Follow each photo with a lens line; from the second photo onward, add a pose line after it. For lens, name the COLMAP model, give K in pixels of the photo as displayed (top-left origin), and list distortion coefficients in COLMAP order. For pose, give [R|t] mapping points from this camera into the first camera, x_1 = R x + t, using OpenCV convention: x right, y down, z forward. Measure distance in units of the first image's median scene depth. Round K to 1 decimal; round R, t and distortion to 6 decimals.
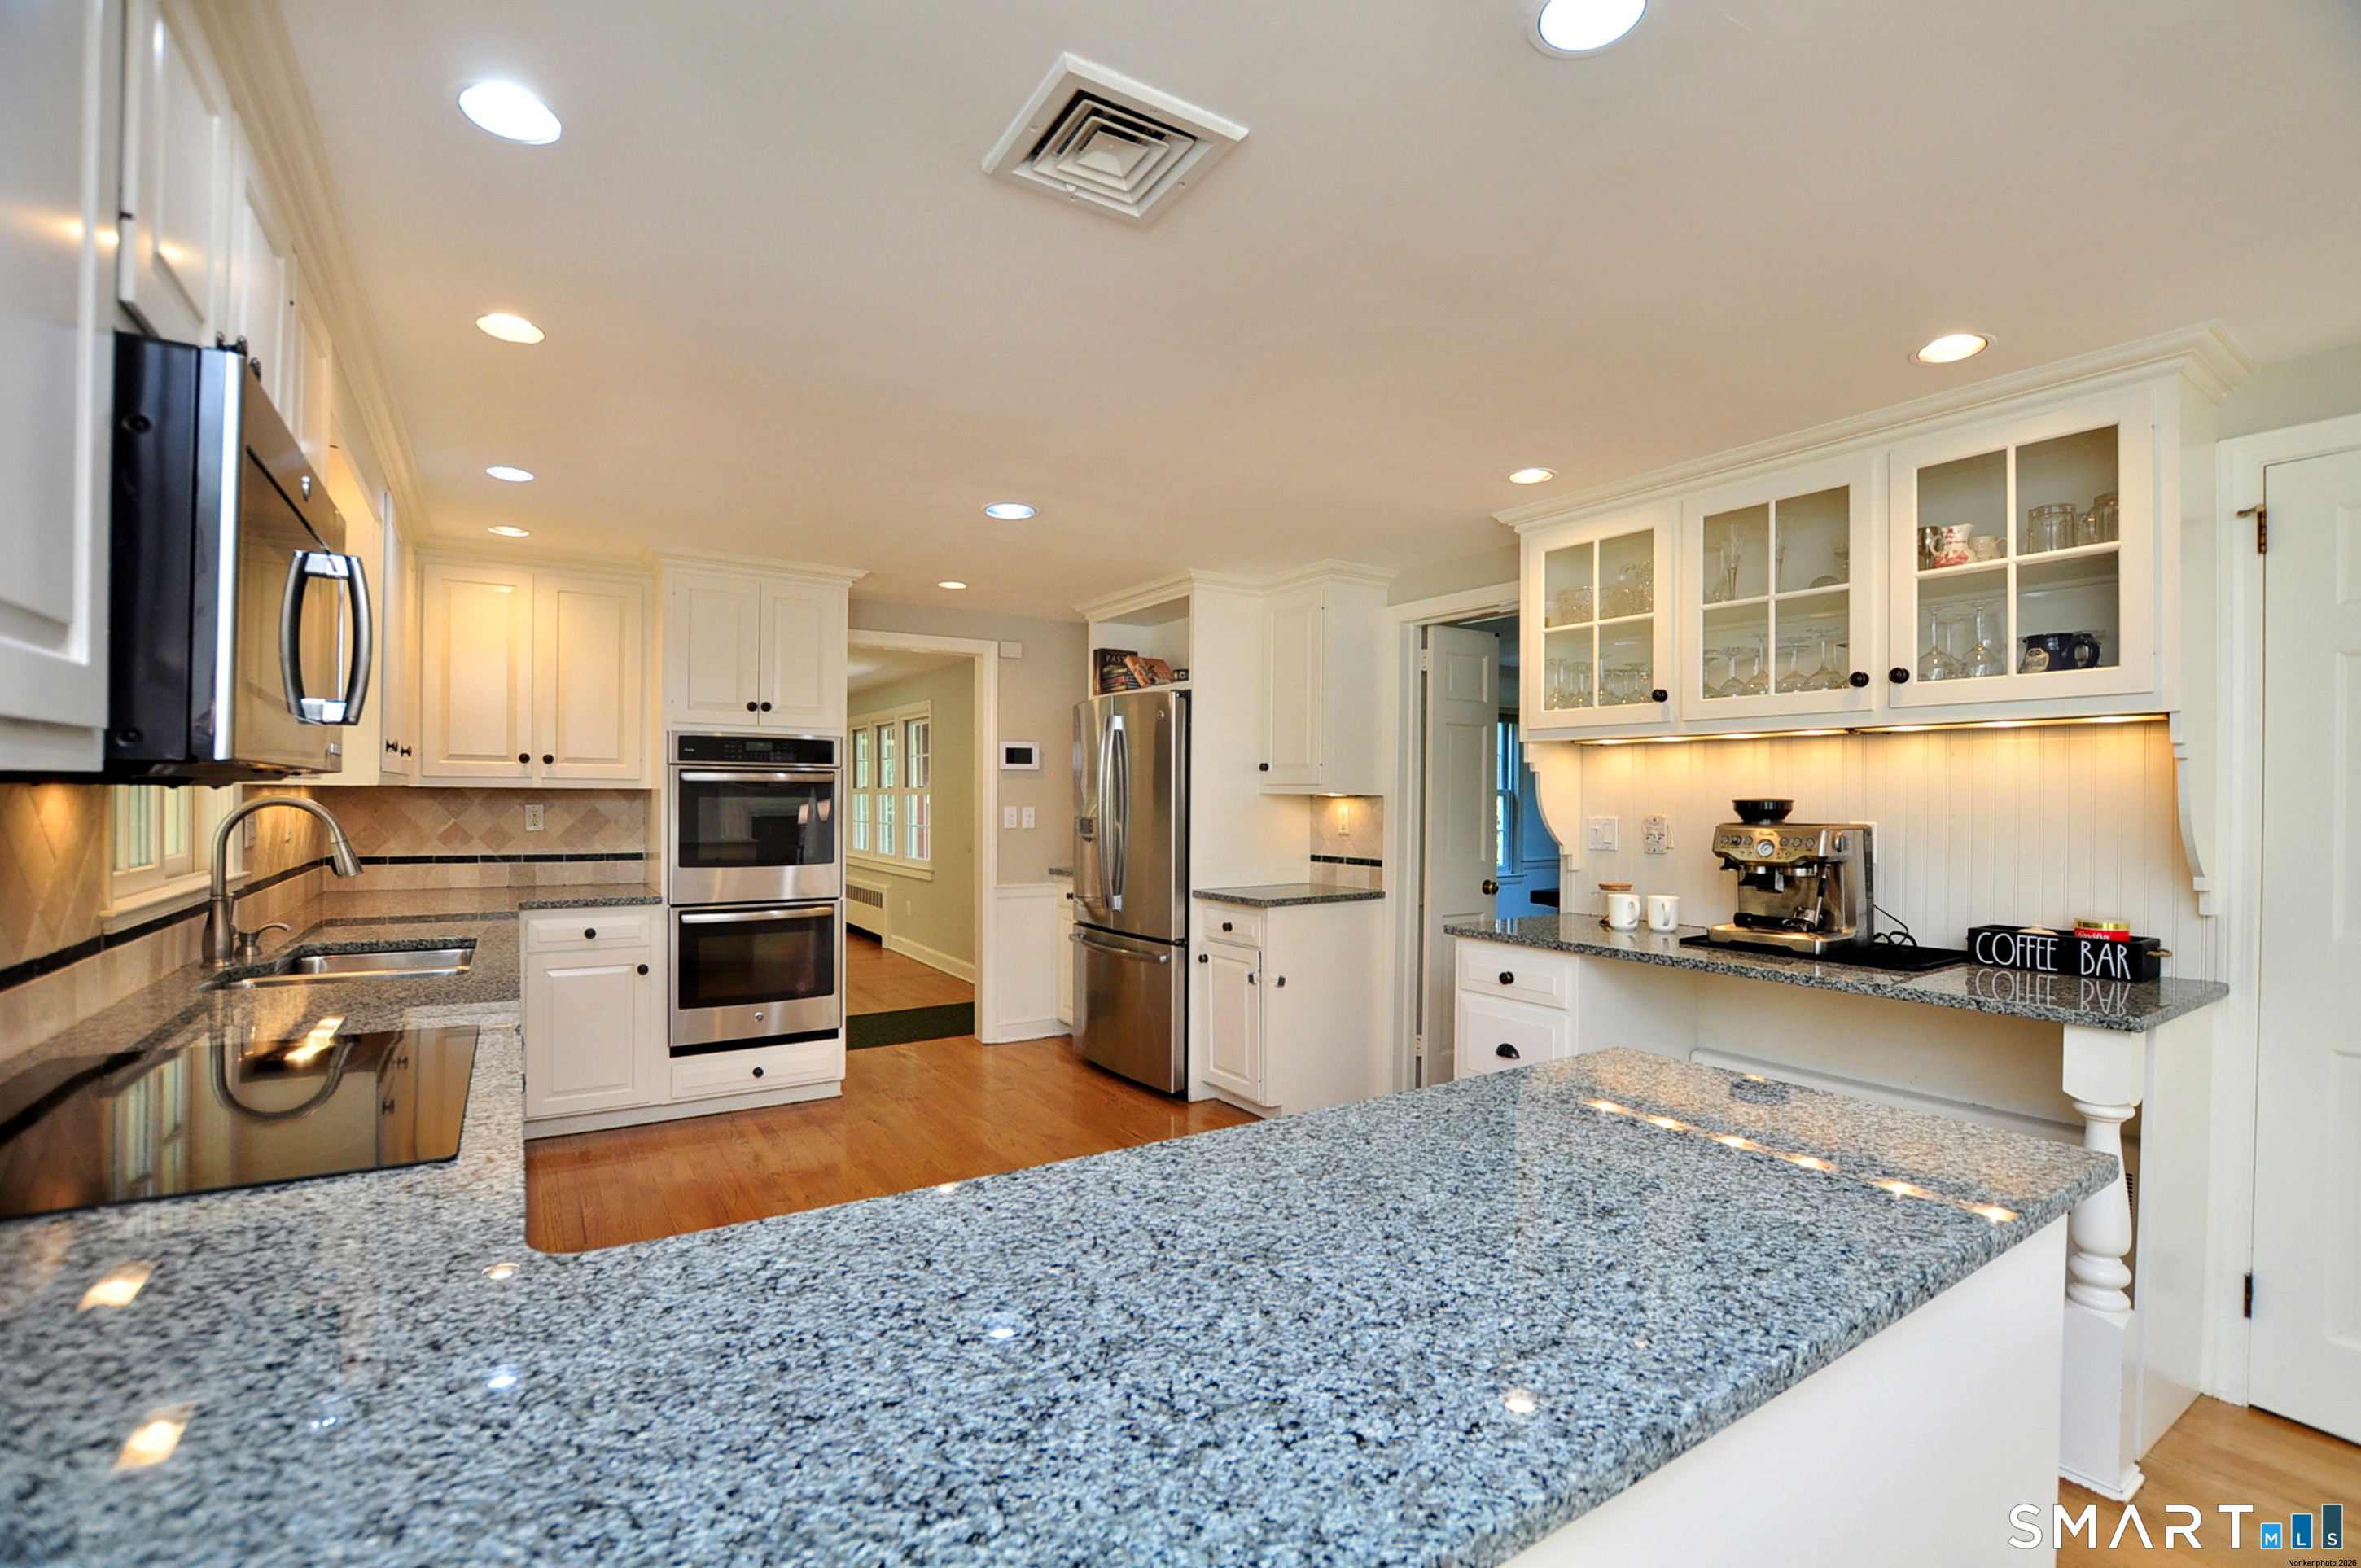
lens RADIAL K [[1050.1, 0, 1180.5], [0, 1050.1, 784.0], [0, 0, 1]] dist [-0.028213, 0.000335]
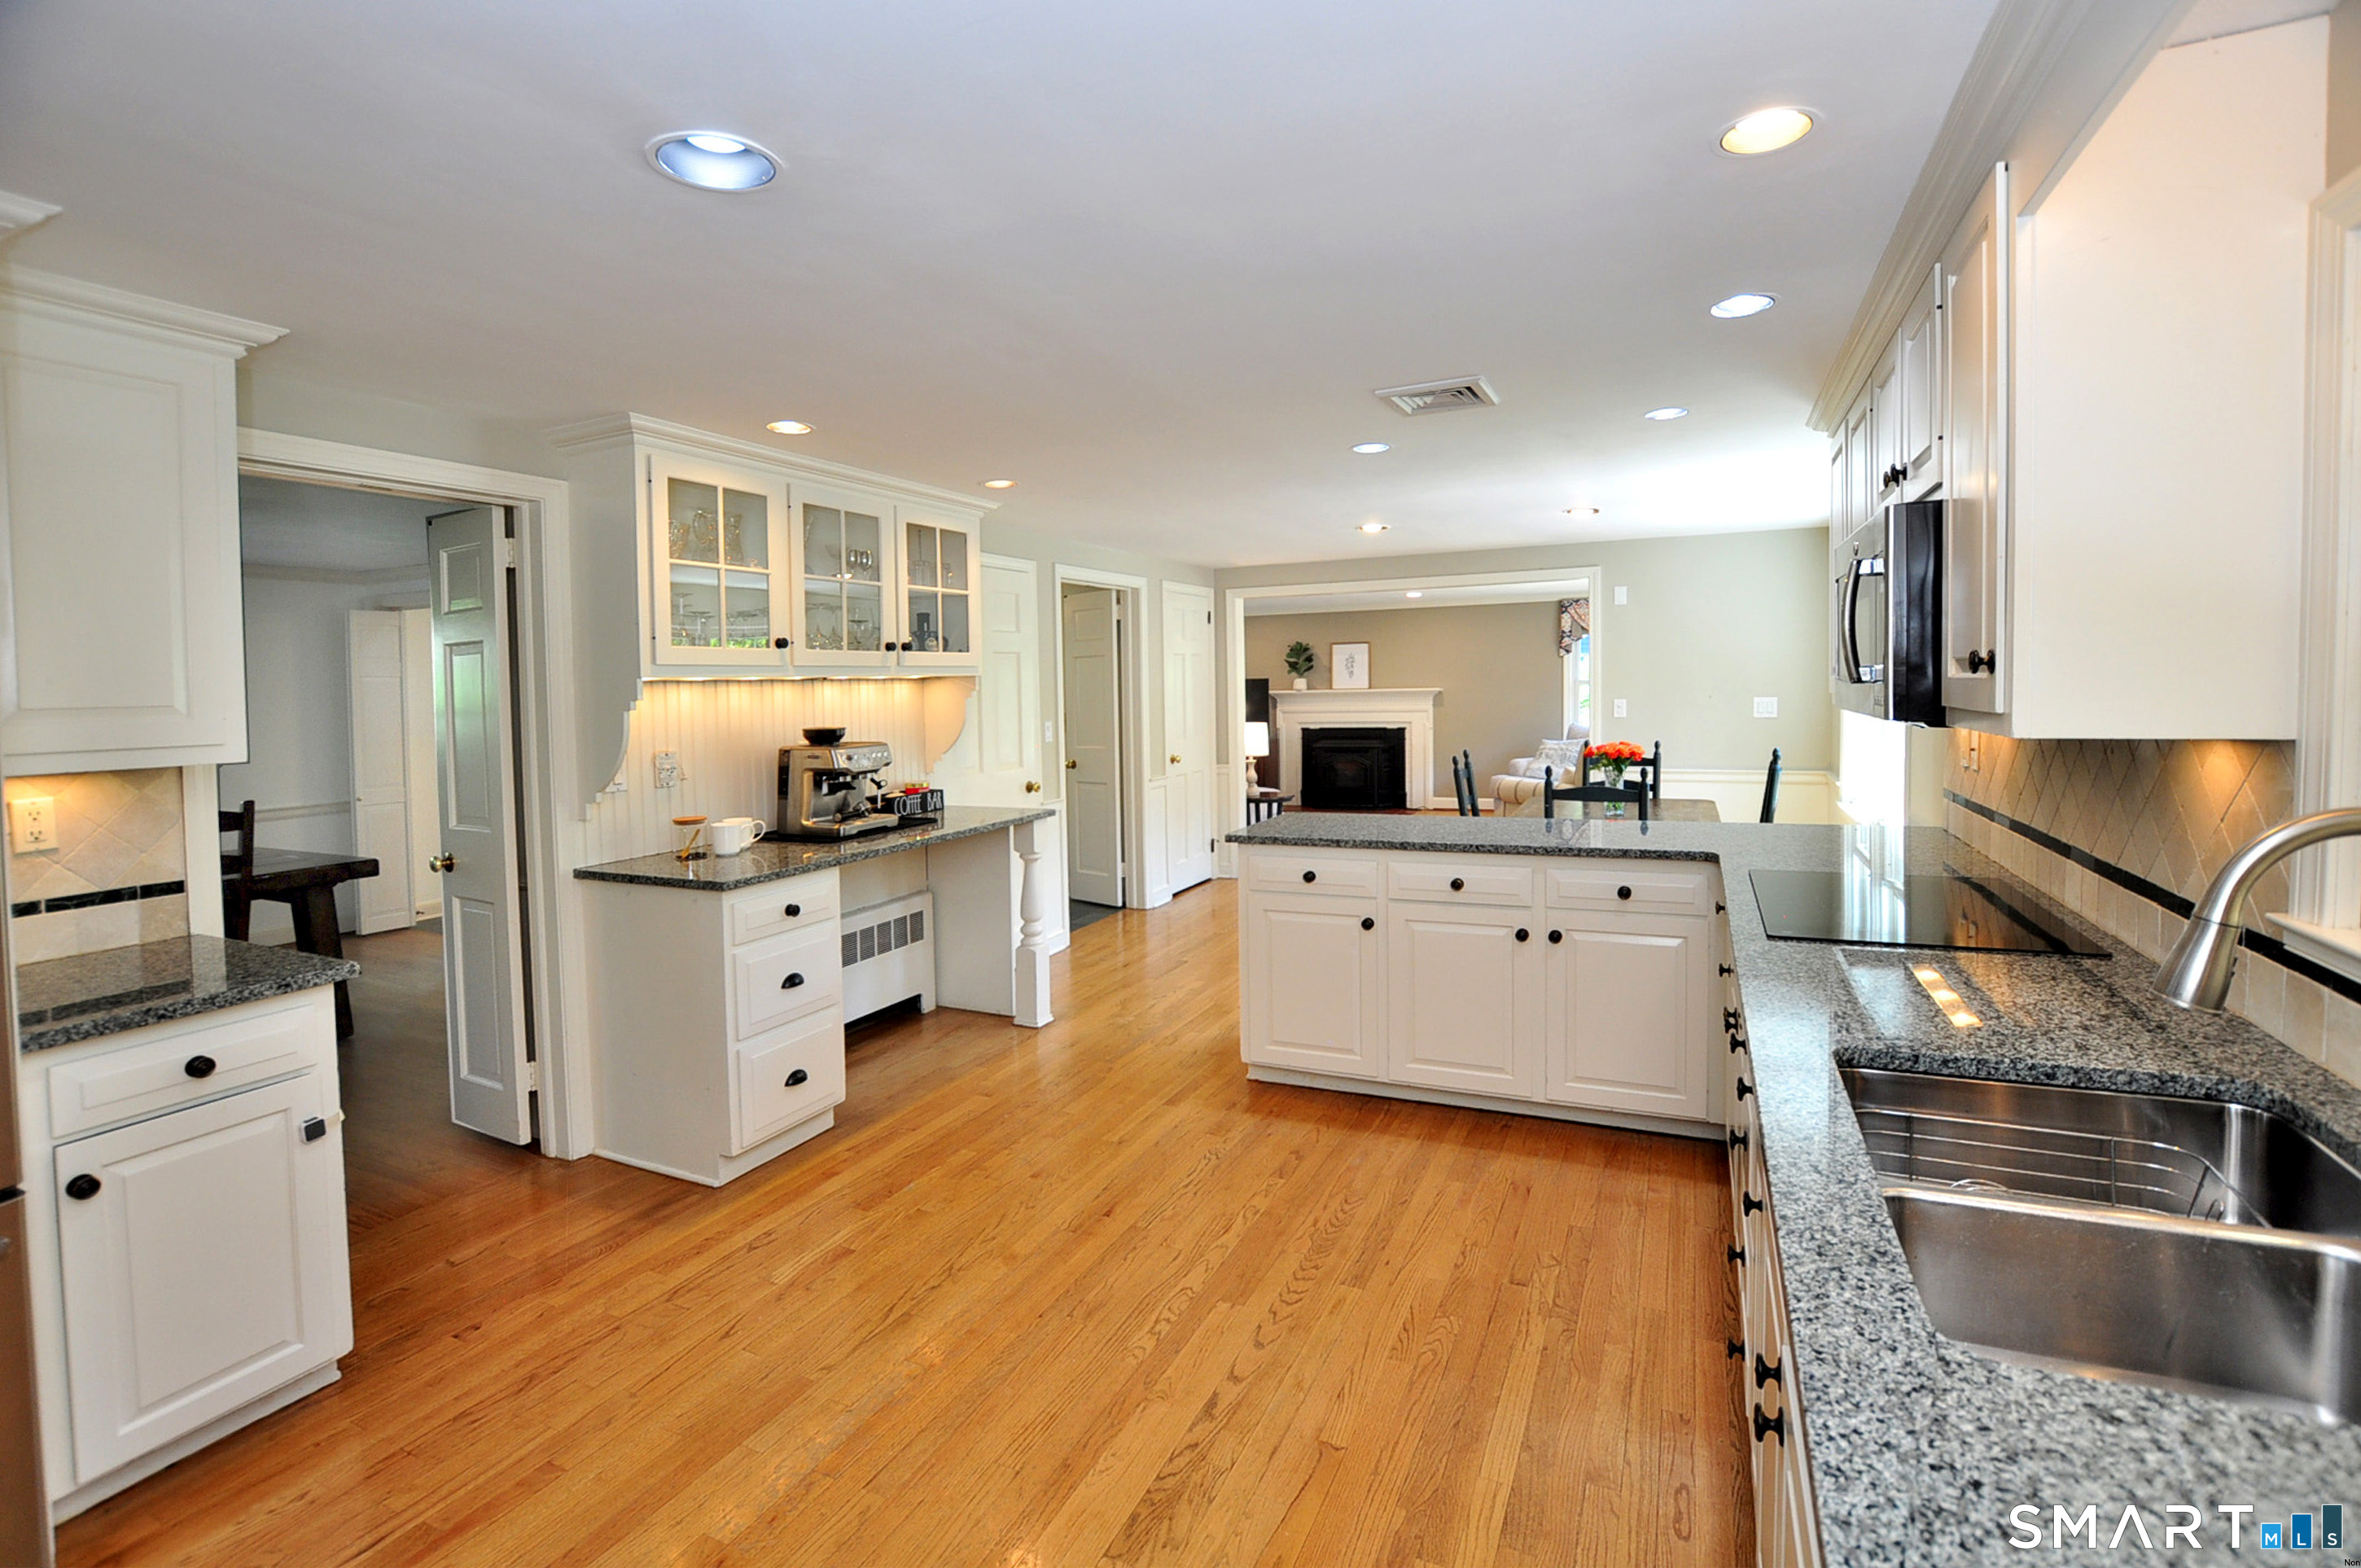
lens RADIAL K [[1050.1, 0, 1180.5], [0, 1050.1, 784.0], [0, 0, 1]] dist [-0.028213, 0.000335]
pose [[-0.520767, -0.060835, 0.851529, -0.855343], [0.023455, 0.996062, 0.085505, -0.017681], [-0.853377, 0.064500, -0.517289, 1.332815]]
